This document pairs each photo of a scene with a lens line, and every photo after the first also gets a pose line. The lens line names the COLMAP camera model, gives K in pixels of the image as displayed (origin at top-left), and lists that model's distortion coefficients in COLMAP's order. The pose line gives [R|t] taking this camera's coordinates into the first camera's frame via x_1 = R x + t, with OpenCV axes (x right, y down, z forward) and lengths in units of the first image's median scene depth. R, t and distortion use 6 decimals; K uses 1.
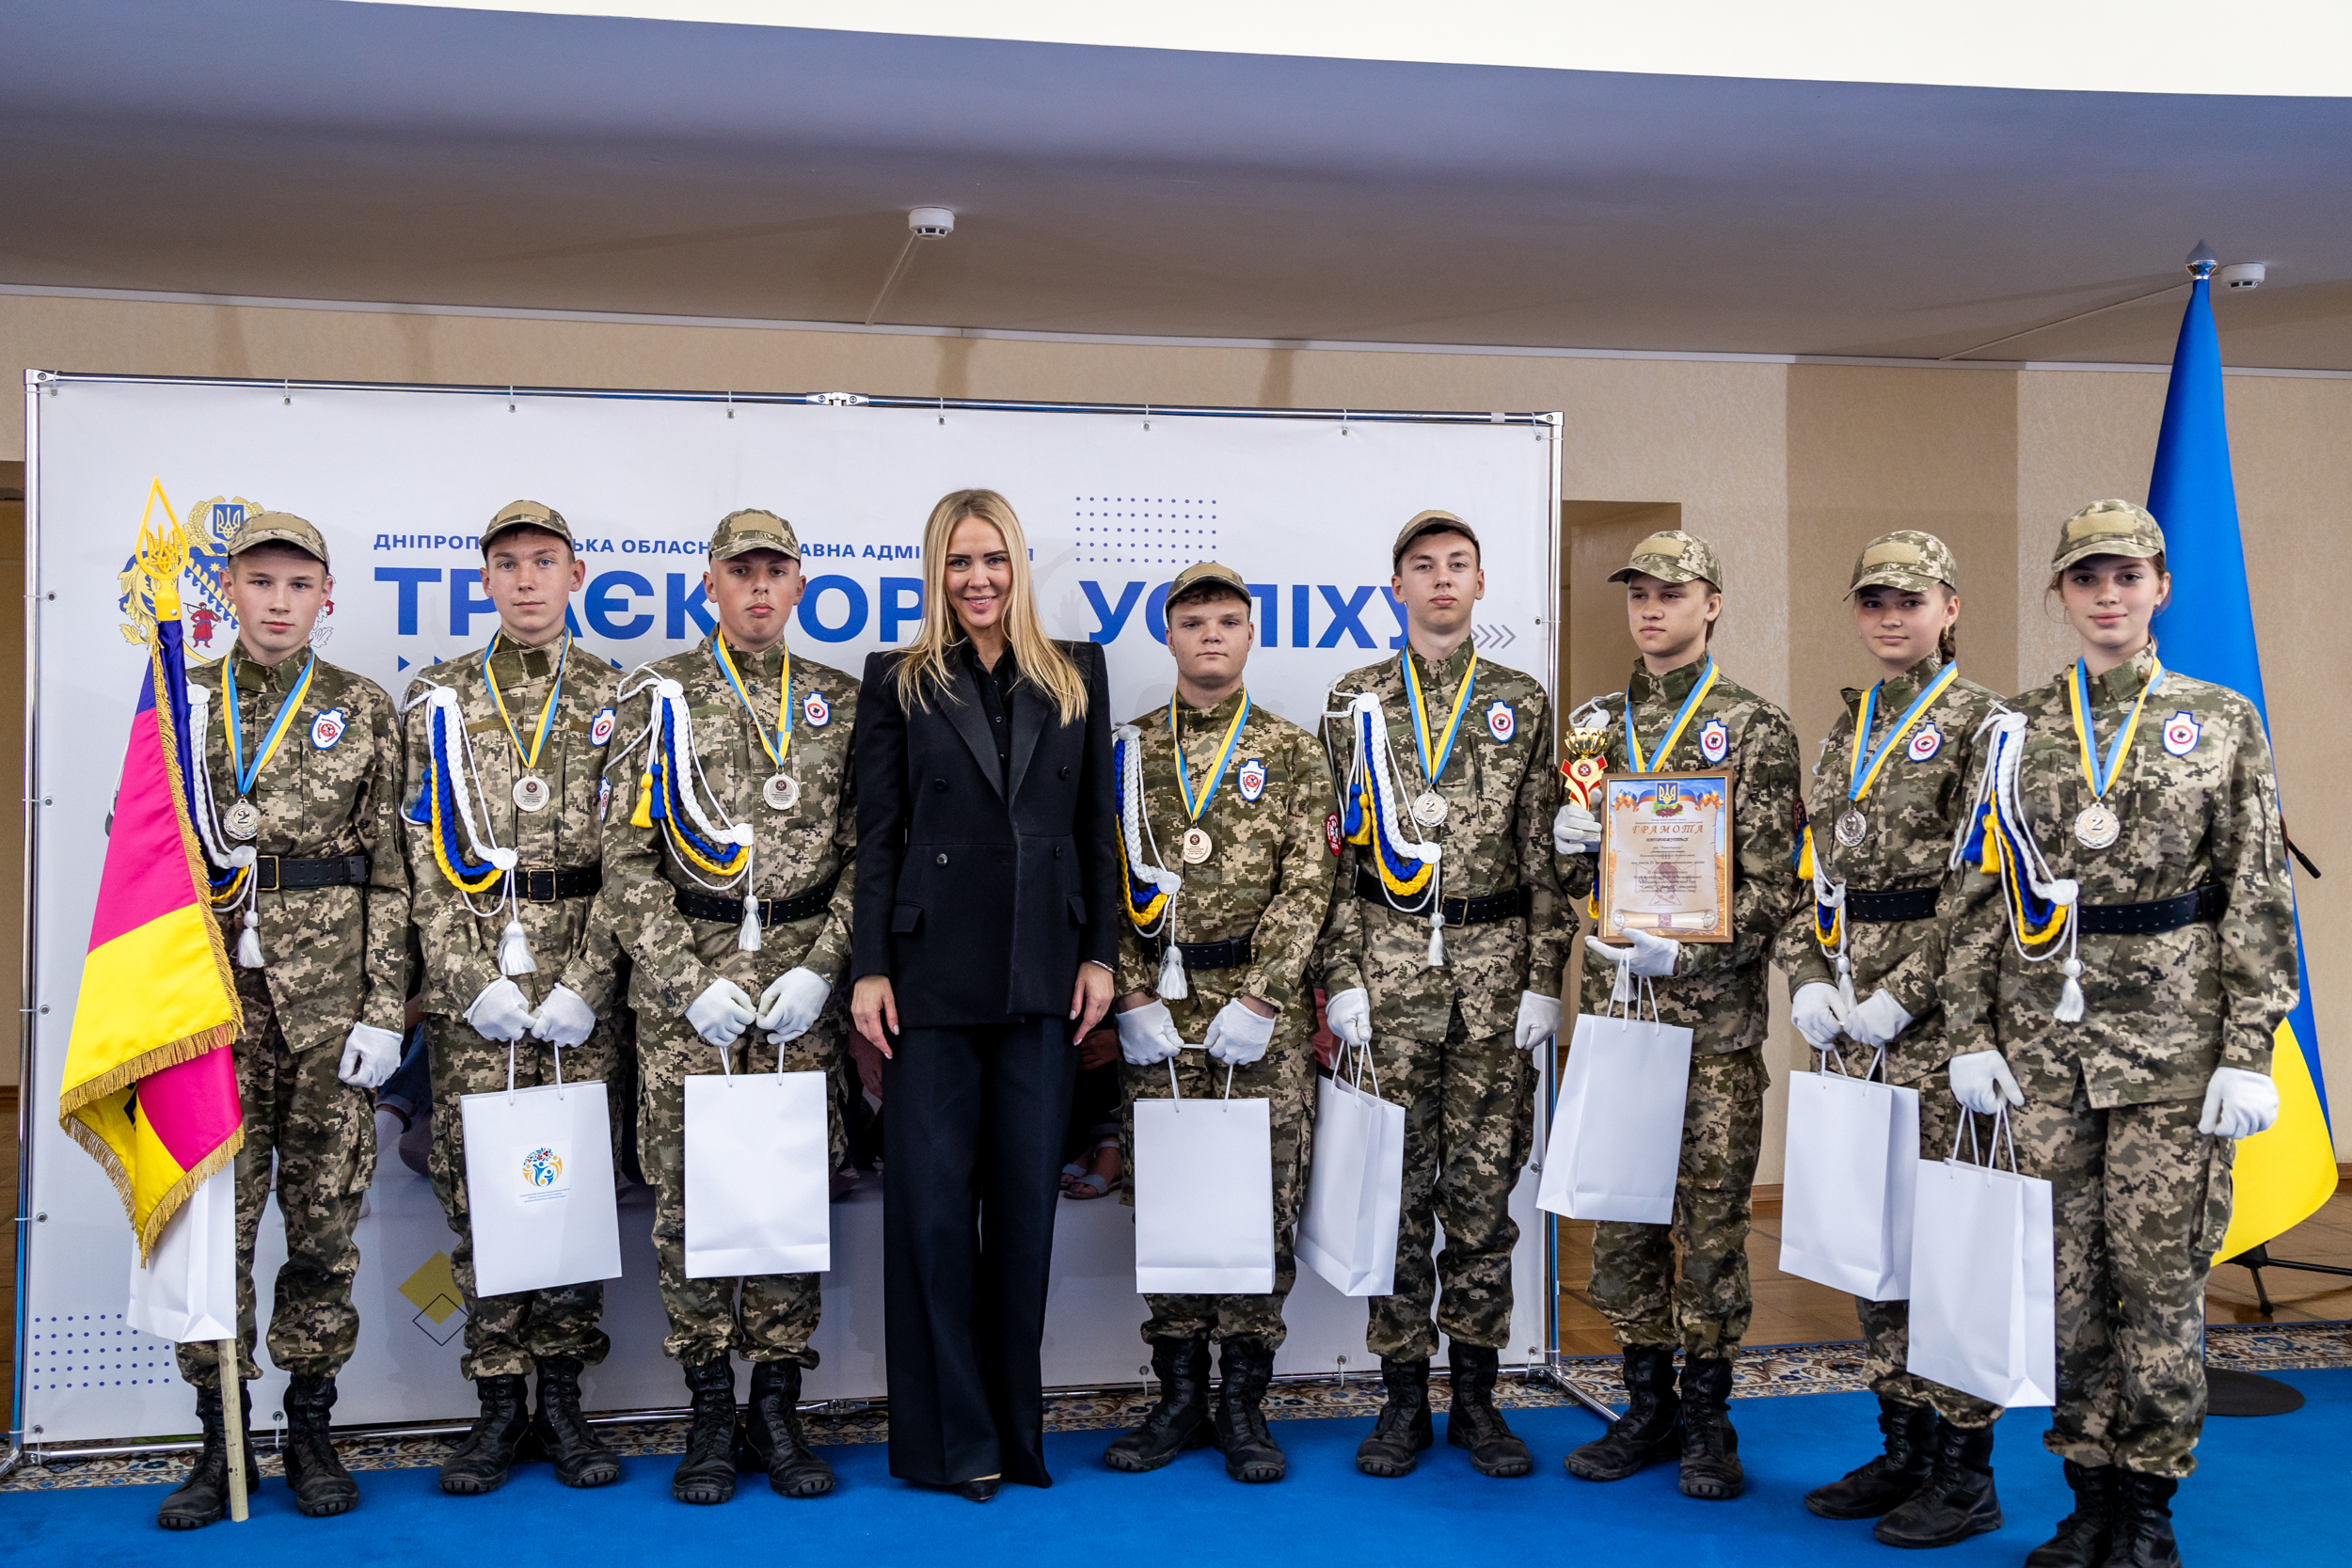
lens RADIAL K [[2644.6, 0, 1192.6], [0, 2644.6, 784.7], [0, 0, 1]] dist [0.032894, 0.000000]
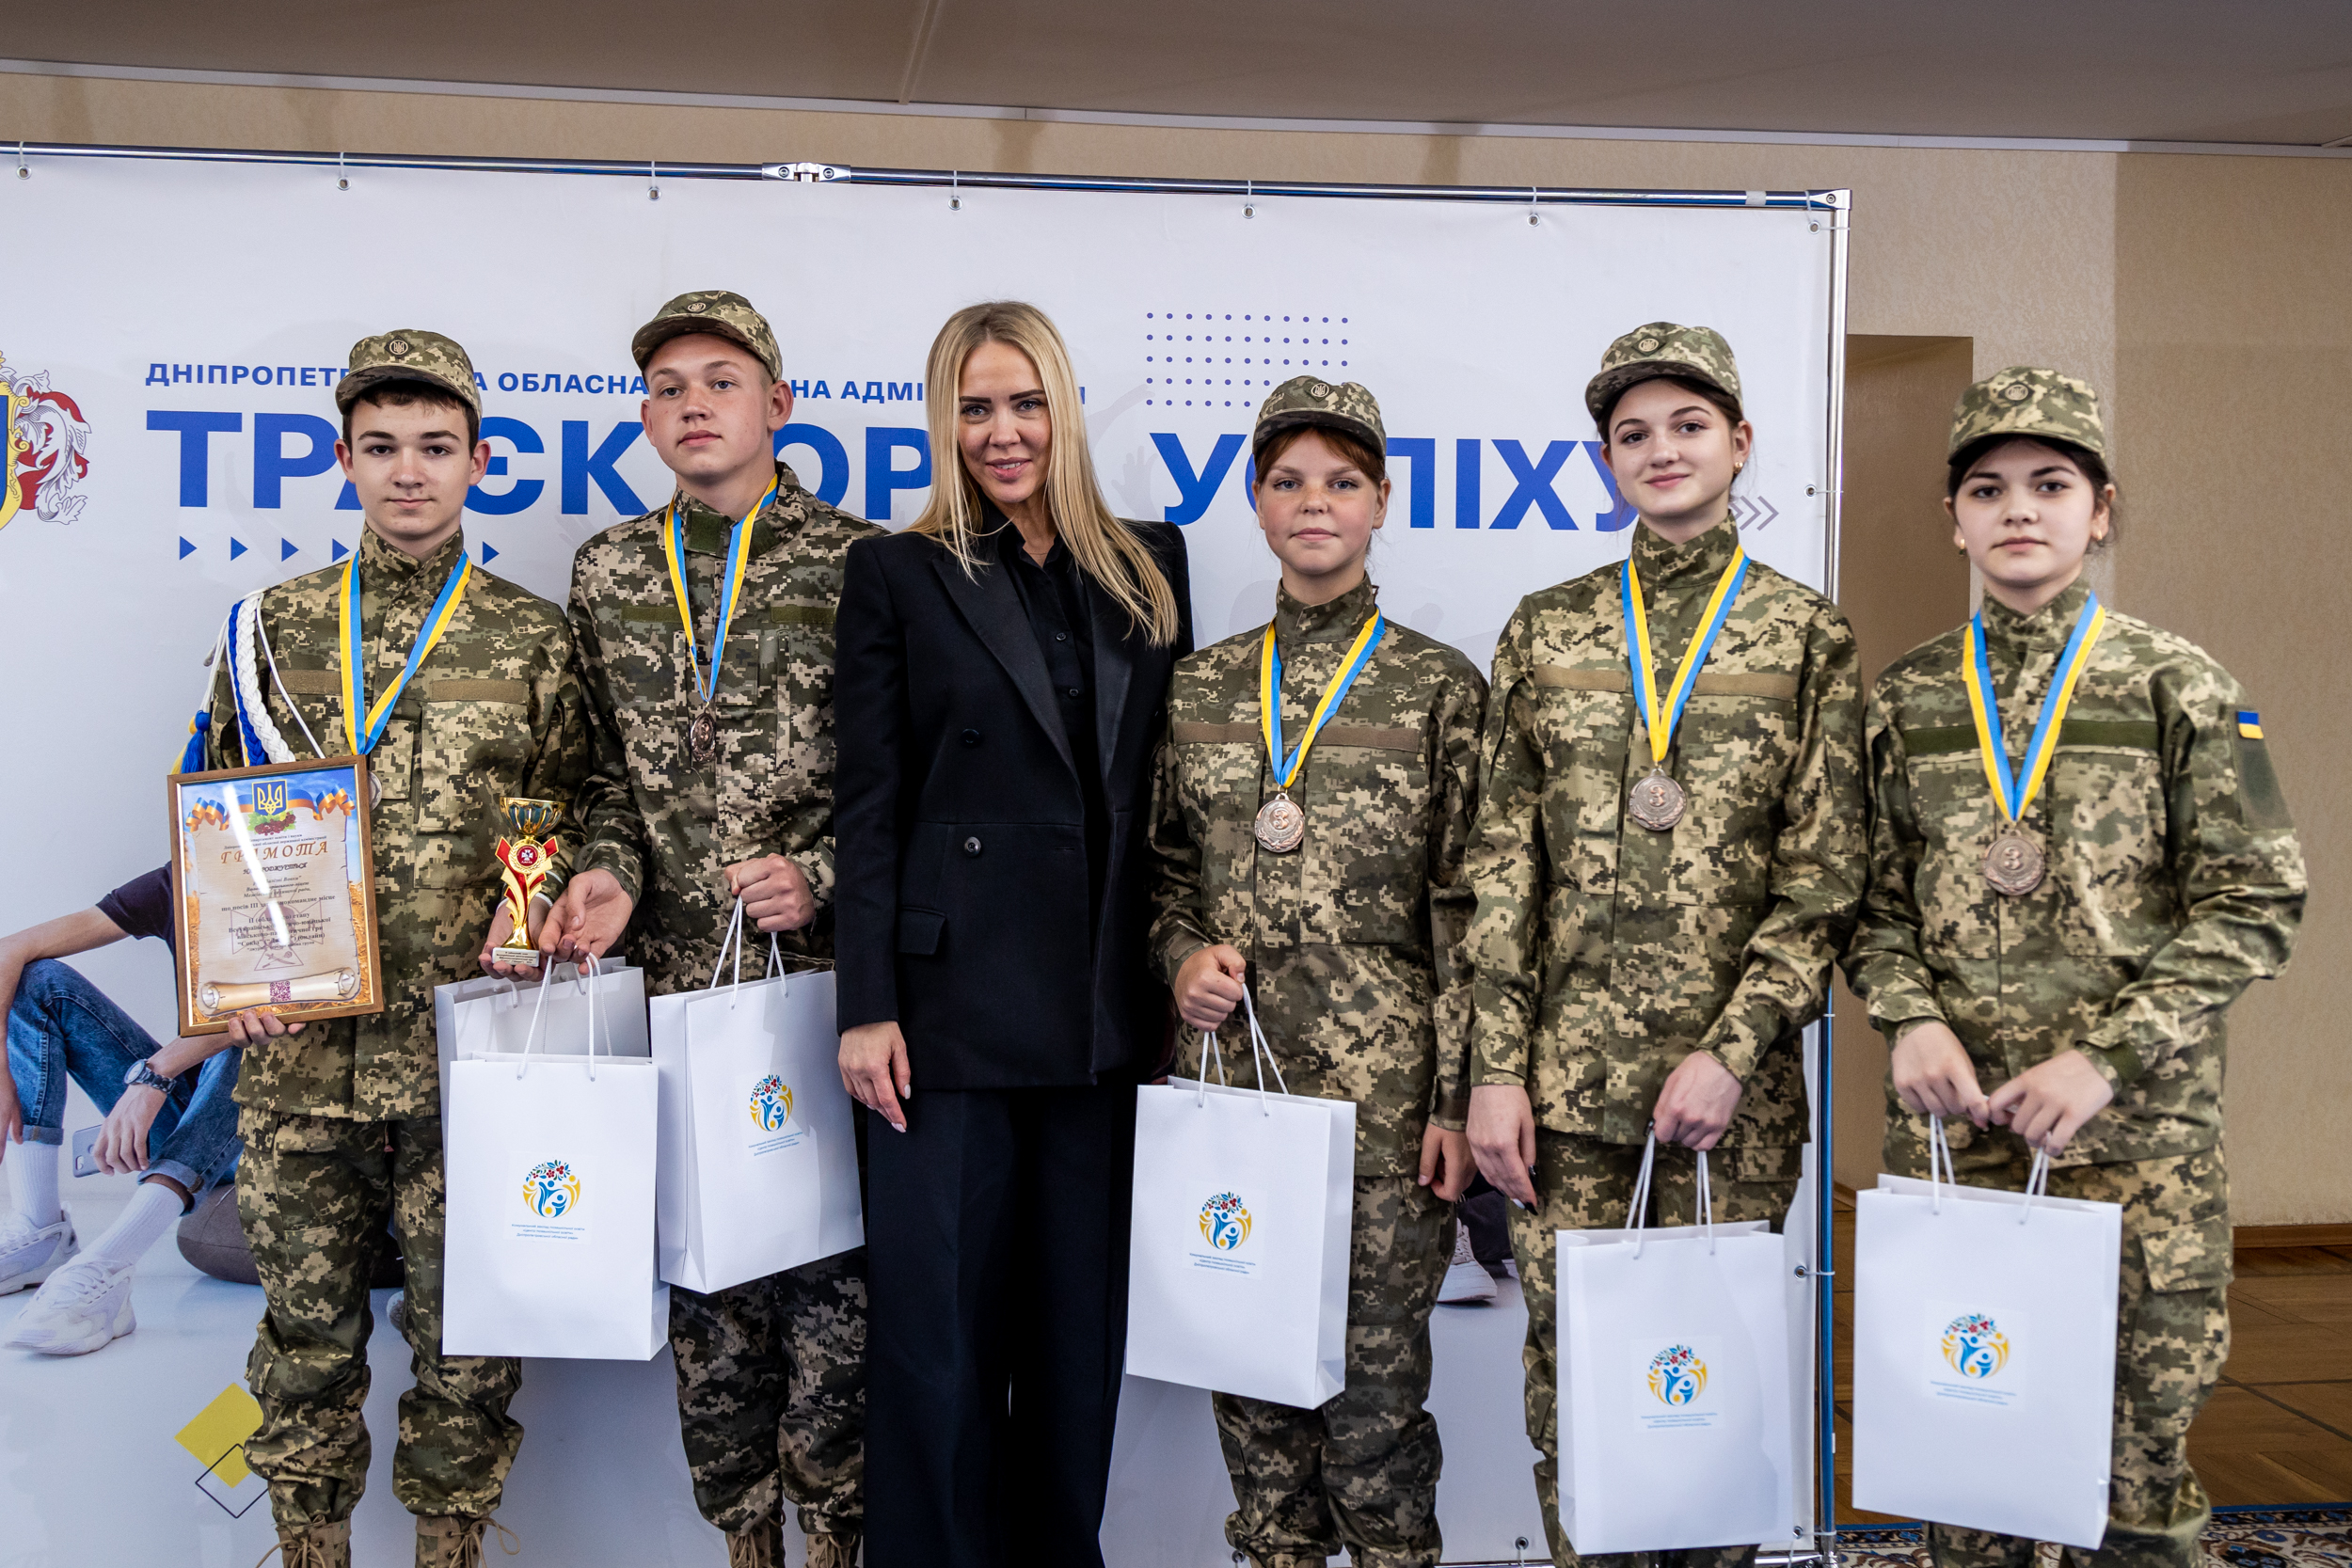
lens RADIAL K [[2644.6, 0, 1179.8], [0, 2644.6, 697.0], [0, 0, 1]] dist [0.032894, 0.000000]
pose [[0.997811, 0.007239, -0.065735, 0.011362], [-0.006291, 0.999873, 0.014618, -0.017390], [0.065832, -0.014172, 0.997730, 0.300852]]
